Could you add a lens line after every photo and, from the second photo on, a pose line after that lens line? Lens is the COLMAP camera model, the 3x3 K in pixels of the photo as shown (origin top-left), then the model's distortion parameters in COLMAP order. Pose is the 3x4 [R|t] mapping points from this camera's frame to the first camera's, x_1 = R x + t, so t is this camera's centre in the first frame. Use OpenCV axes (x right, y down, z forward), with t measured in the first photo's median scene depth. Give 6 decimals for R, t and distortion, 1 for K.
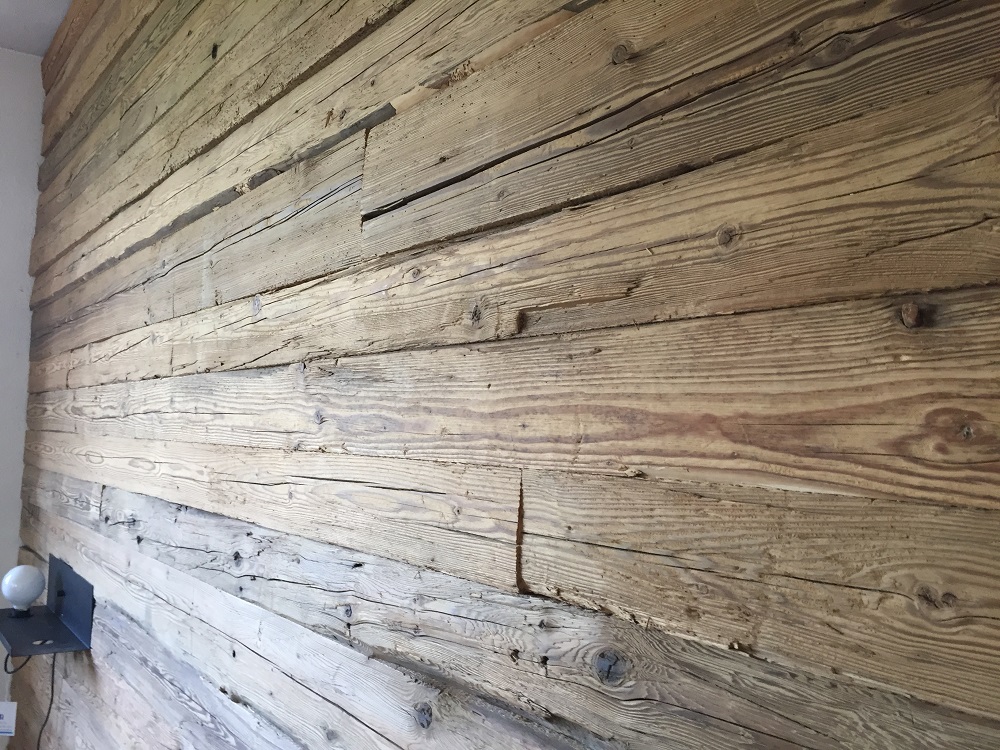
lens RADIAL K [[853.0, 0, 502.8], [0, 853.0, 375.7], [0, 0, 1]] dist [0.090030, -0.131264]
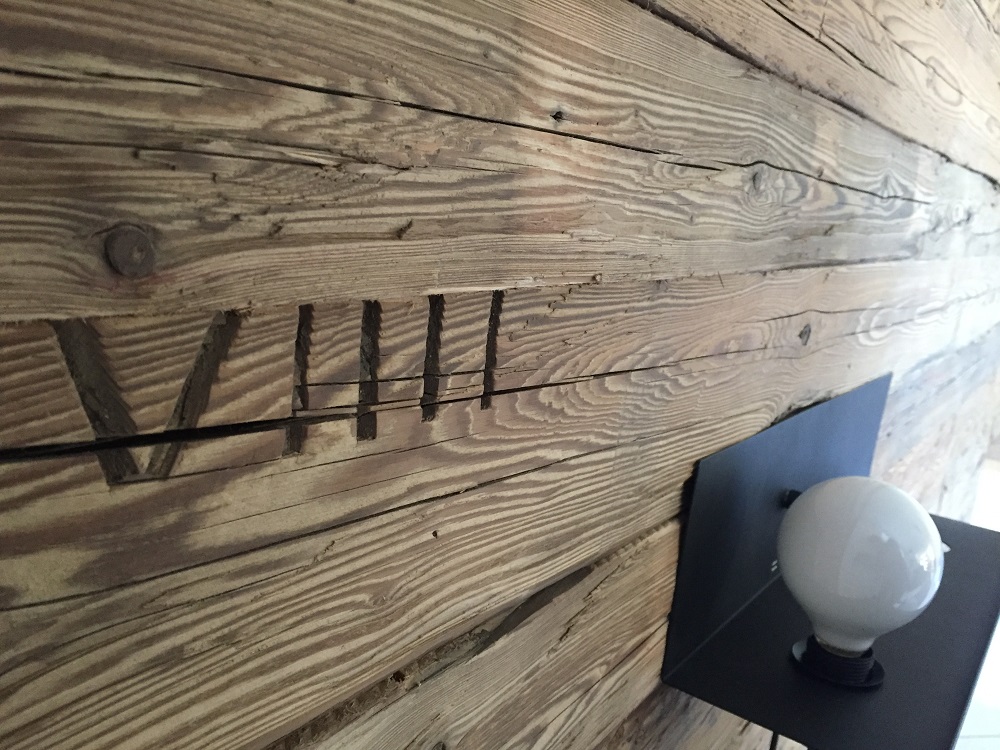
lens RADIAL K [[853.0, 0, 502.8], [0, 853.0, 375.7], [0, 0, 1]] dist [0.090030, -0.131264]
pose [[-0.278751, -0.259654, 0.924596, -1.330559], [-0.169337, 0.960961, 0.218814, 0.277114], [-0.945316, -0.095573, -0.311838, 2.110212]]
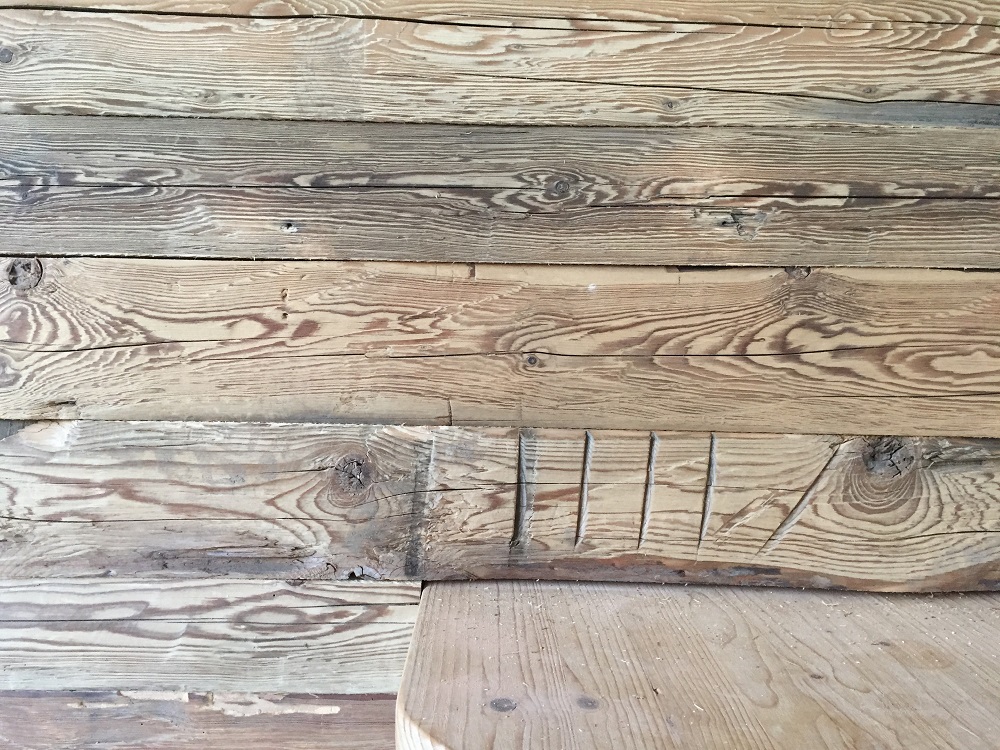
lens RADIAL K [[853.0, 0, 502.8], [0, 853.0, 375.7], [0, 0, 1]] dist [0.090030, -0.131264]
pose [[0.602343, -0.069646, 0.795193, -0.417128], [-0.051216, 0.990762, 0.125571, 0.448488], [-0.796593, -0.116364, 0.593211, 0.212891]]
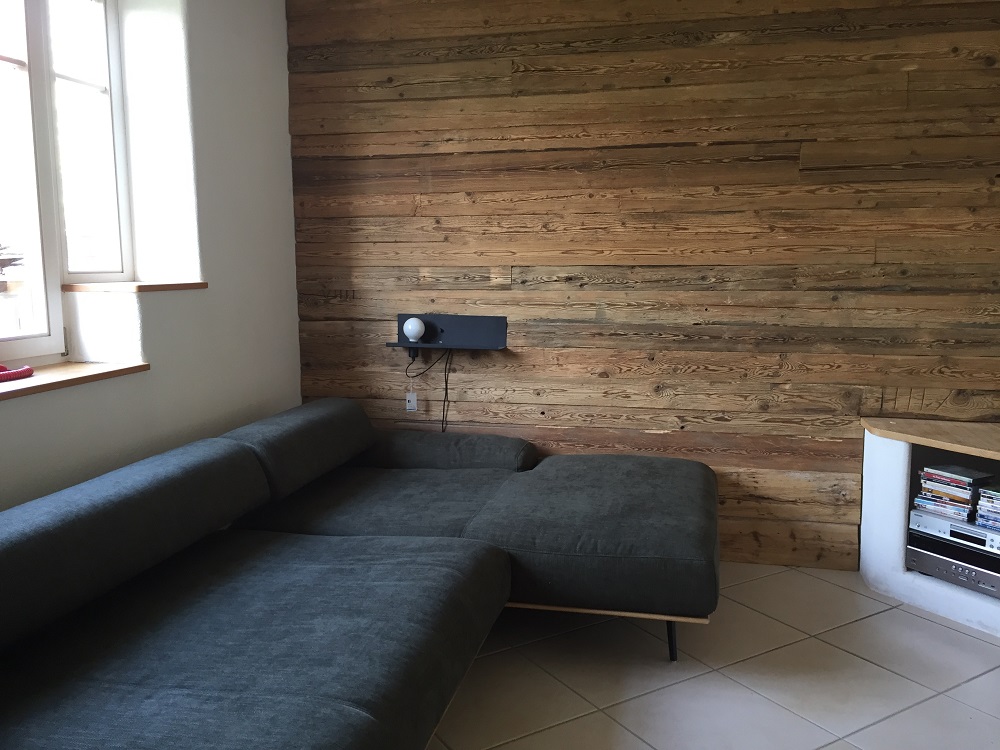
lens RADIAL K [[853.0, 0, 502.8], [0, 853.0, 375.7], [0, 0, 1]] dist [0.090030, -0.131264]
pose [[0.770637, -0.112401, 0.627283, -2.733967], [-0.018463, 0.979971, 0.198281, -0.028098], [-0.637007, -0.164384, 0.753127, -0.817548]]
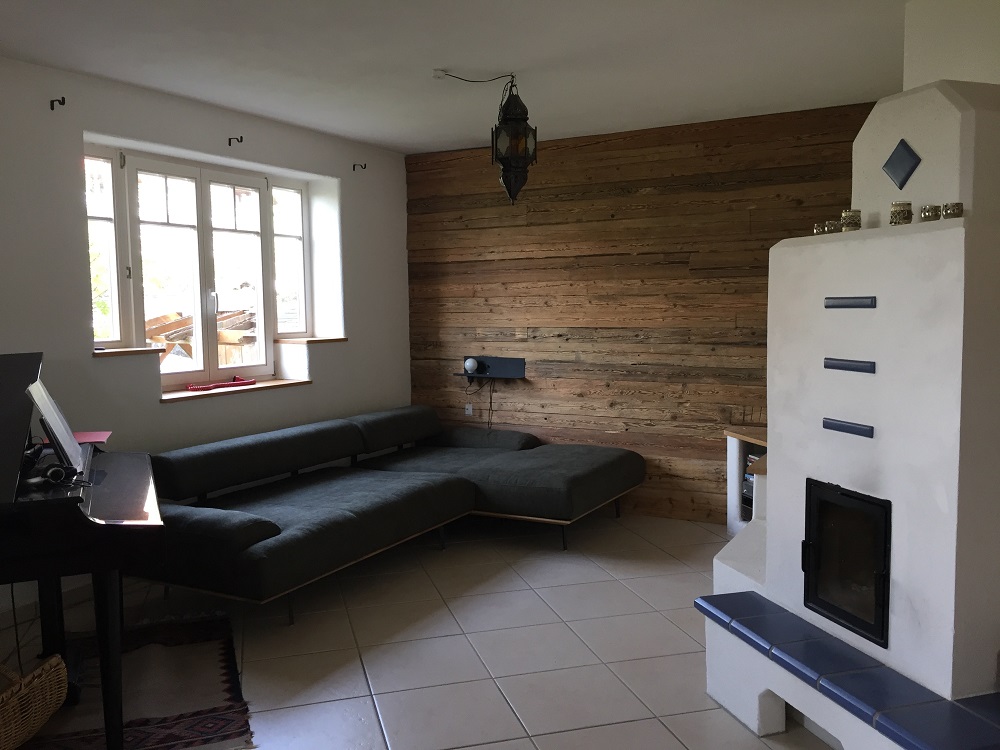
lens RADIAL K [[853.0, 0, 502.8], [0, 853.0, 375.7], [0, 0, 1]] dist [0.090030, -0.131264]
pose [[0.914577, -0.067941, 0.398665, -2.881877], [0.007223, 0.988374, 0.151870, -0.288042], [-0.404348, -0.136018, 0.904435, -2.973262]]
